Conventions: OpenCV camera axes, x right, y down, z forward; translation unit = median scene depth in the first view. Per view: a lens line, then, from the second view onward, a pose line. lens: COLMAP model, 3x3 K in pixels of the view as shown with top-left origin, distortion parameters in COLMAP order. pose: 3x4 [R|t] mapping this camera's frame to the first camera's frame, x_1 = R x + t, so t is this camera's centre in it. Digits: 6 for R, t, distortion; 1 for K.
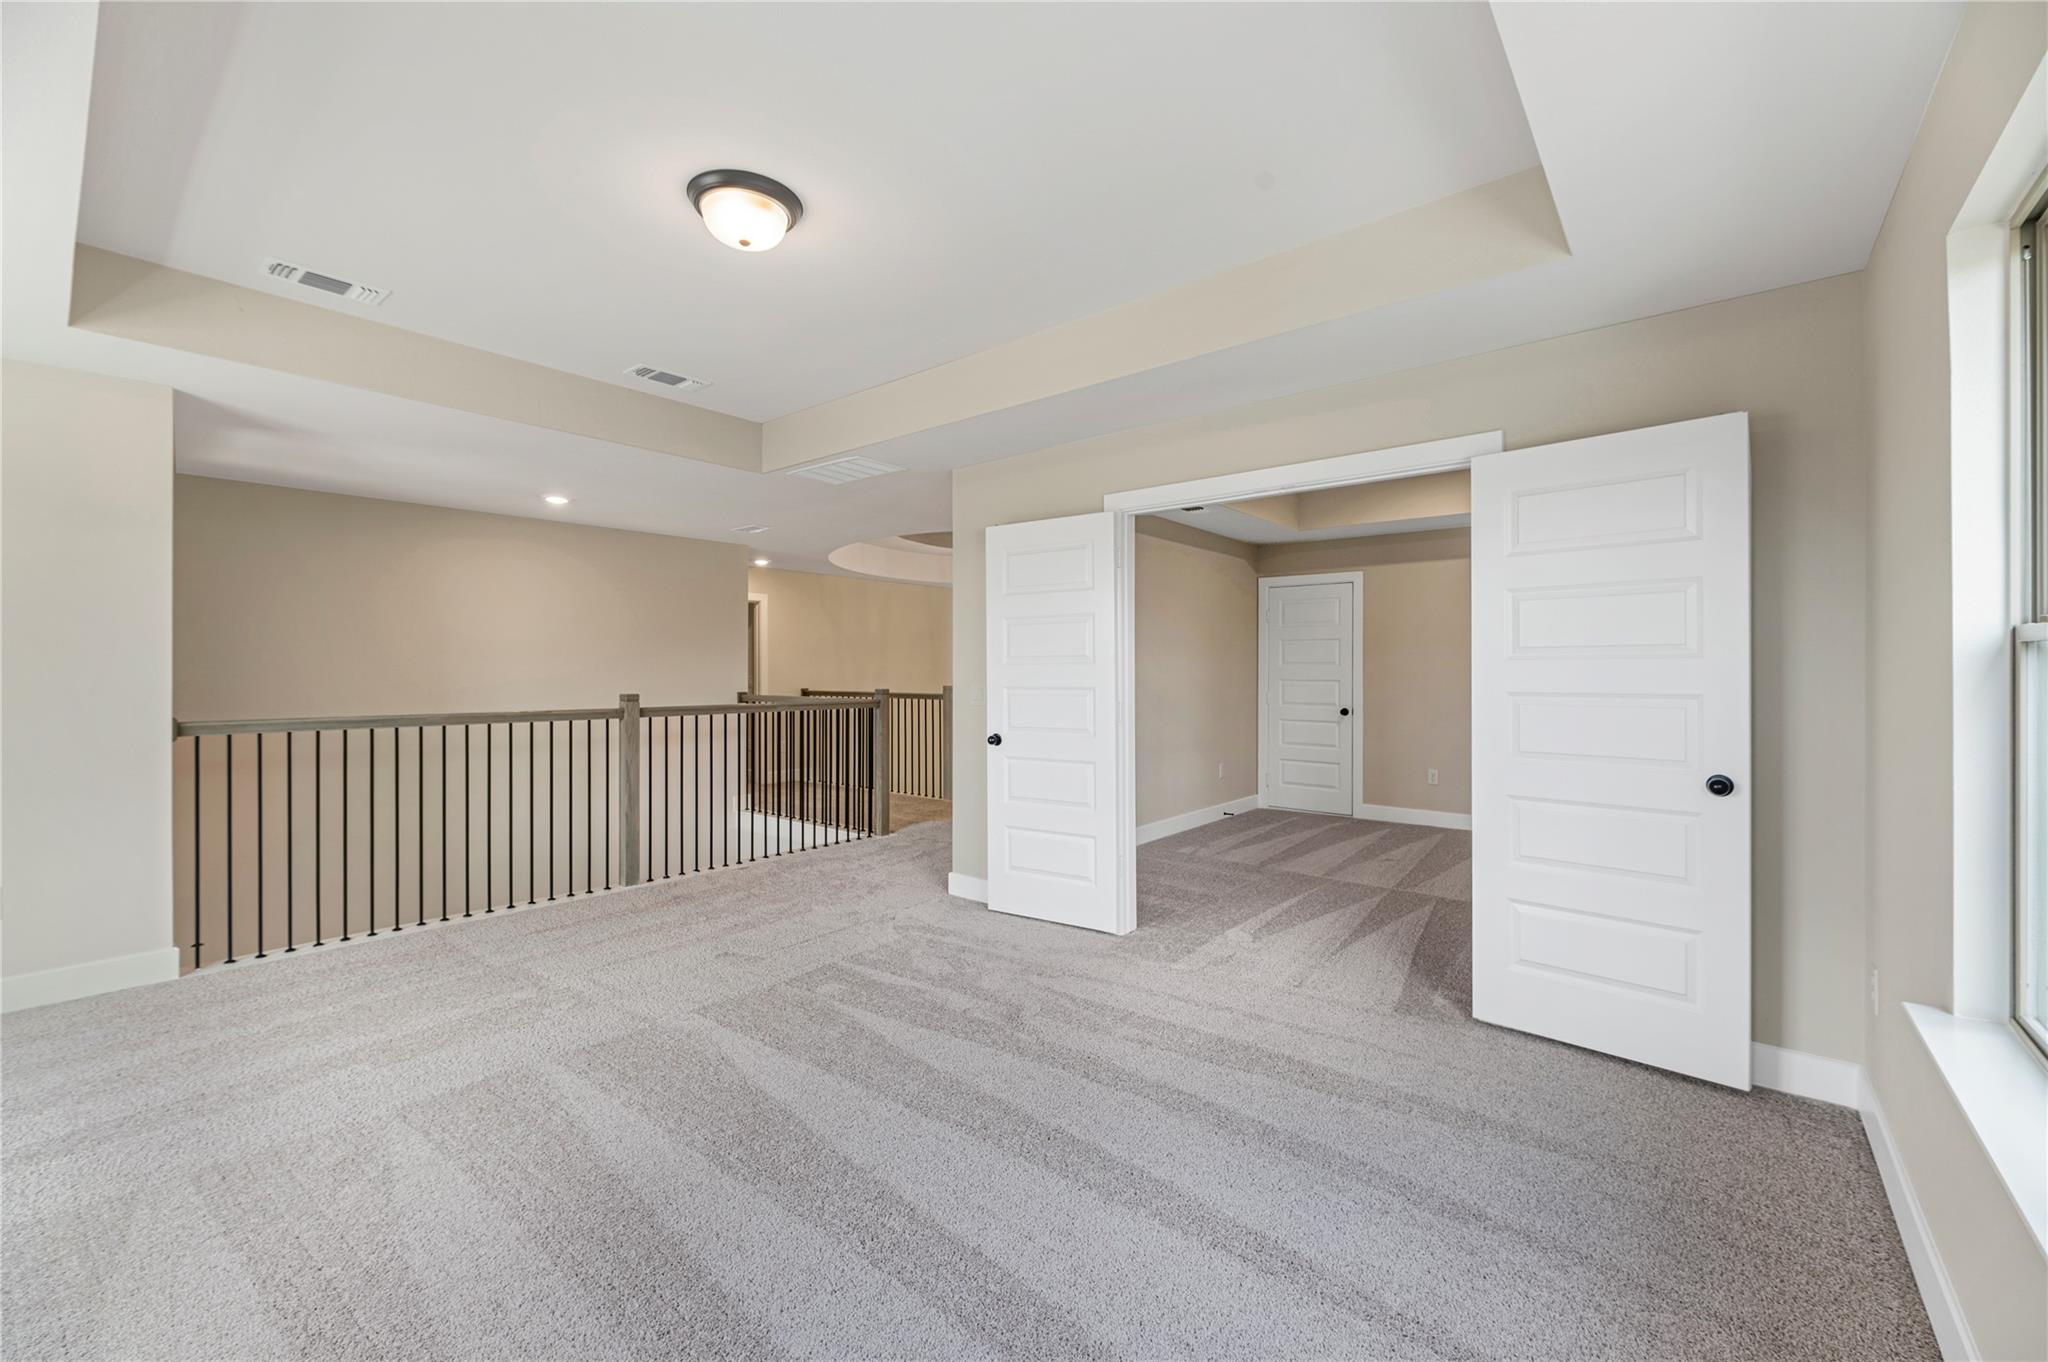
lens RADIAL K [[831.8, 0, 1018.6], [0, 831.8, 674.3], [0, 0, 1]] dist [-0.000539, -0.000064]
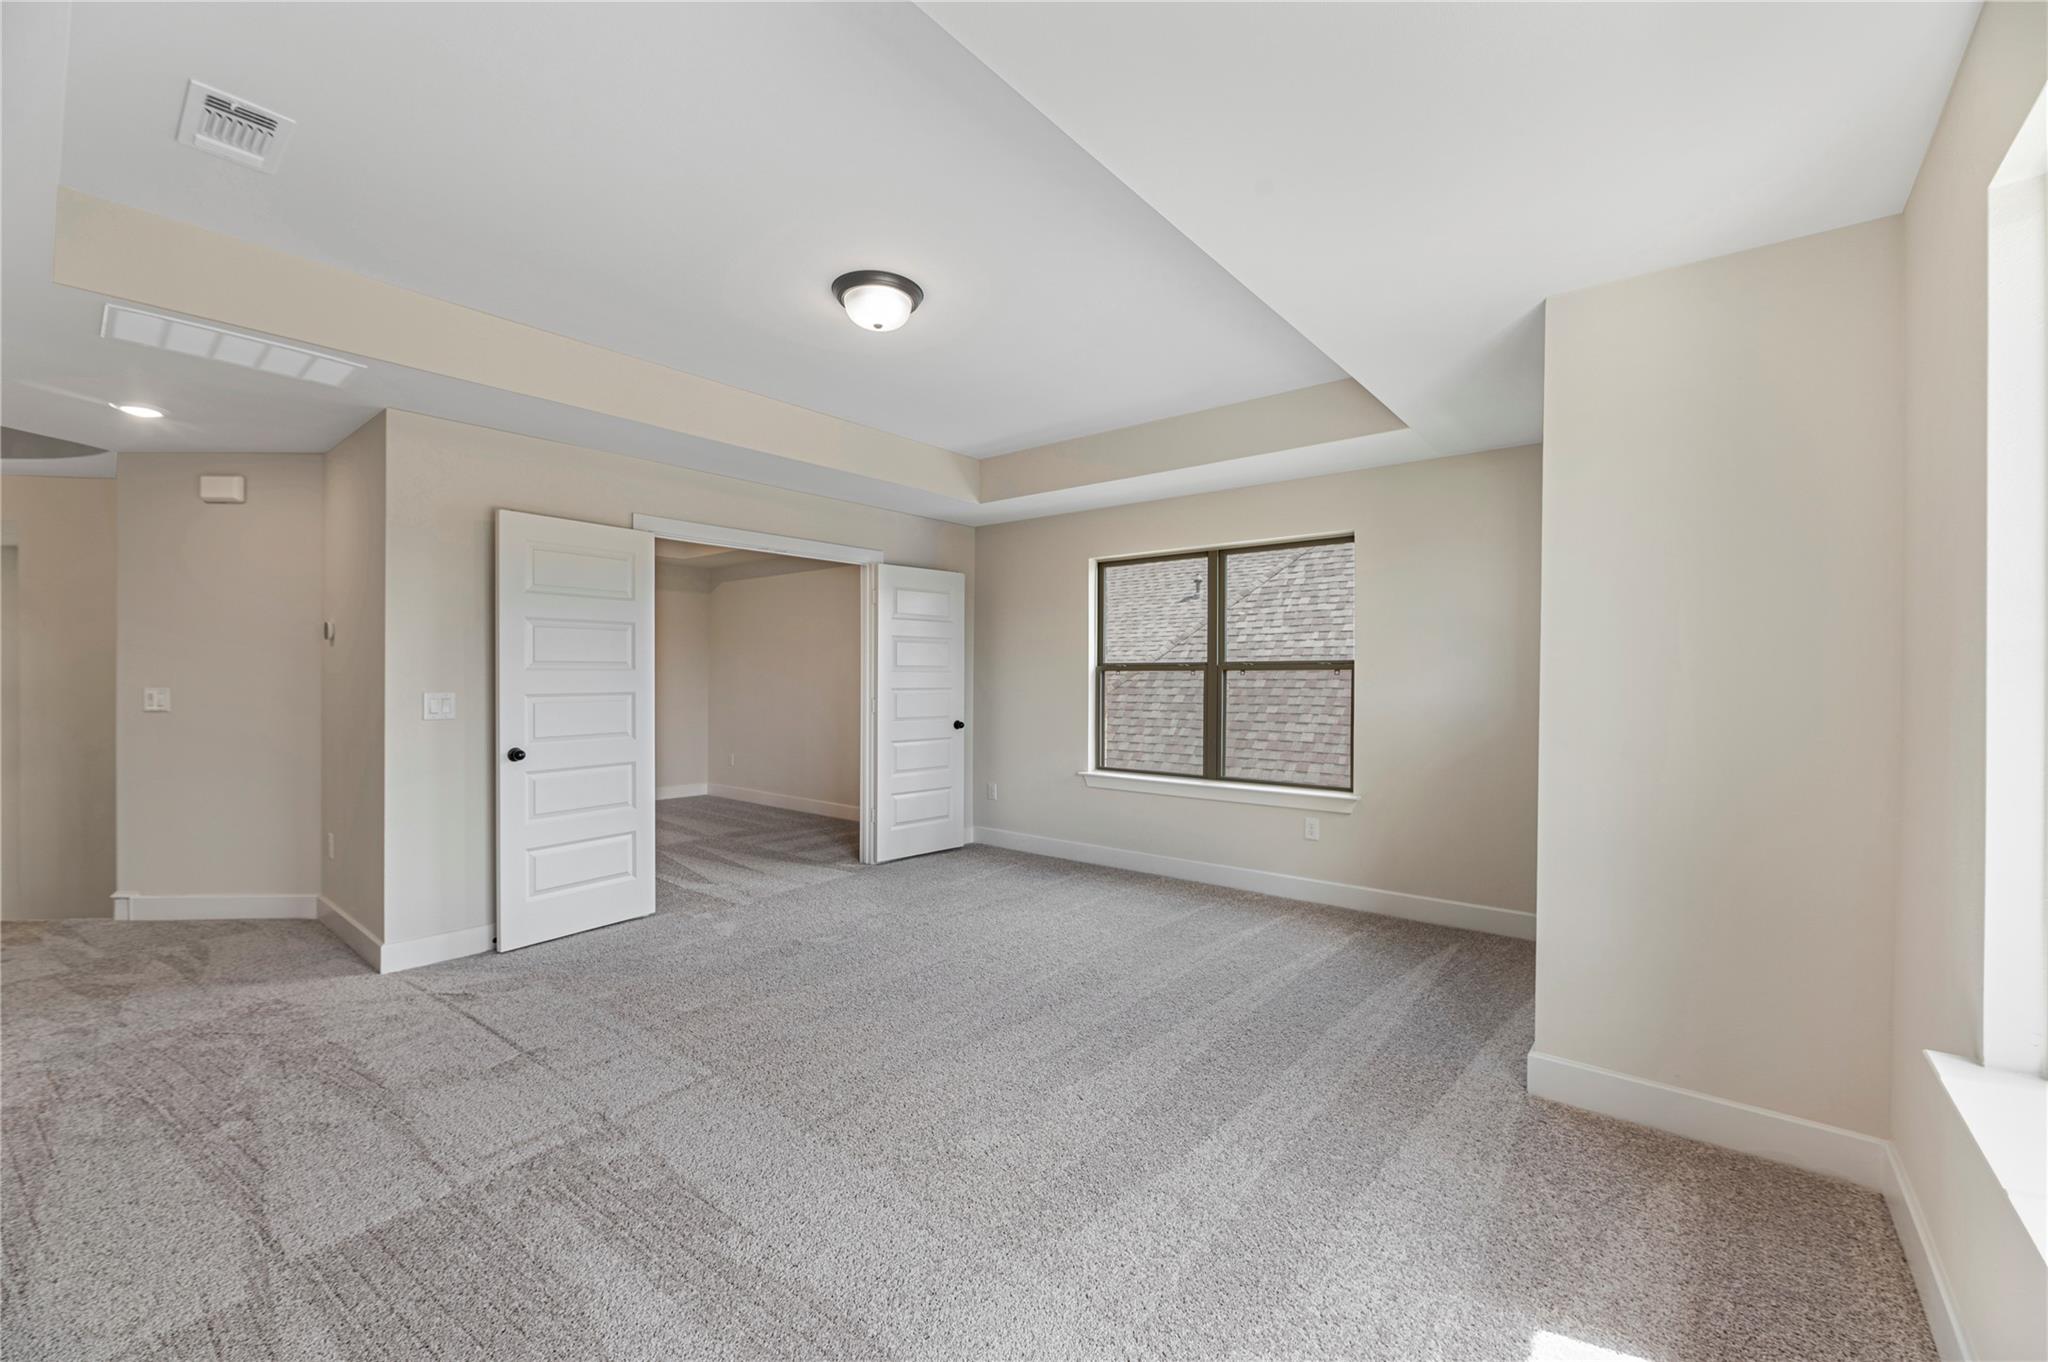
lens RADIAL K [[831.8, 0, 1018.6], [0, 831.8, 674.3], [0, 0, 1]] dist [-0.000539, -0.000064]
pose [[0.000625, 0.004042, 0.999992, -1.054453], [-0.003830, 0.999985, -0.004039, -0.005254], [-0.999992, -0.003828, 0.000641, 0.543469]]
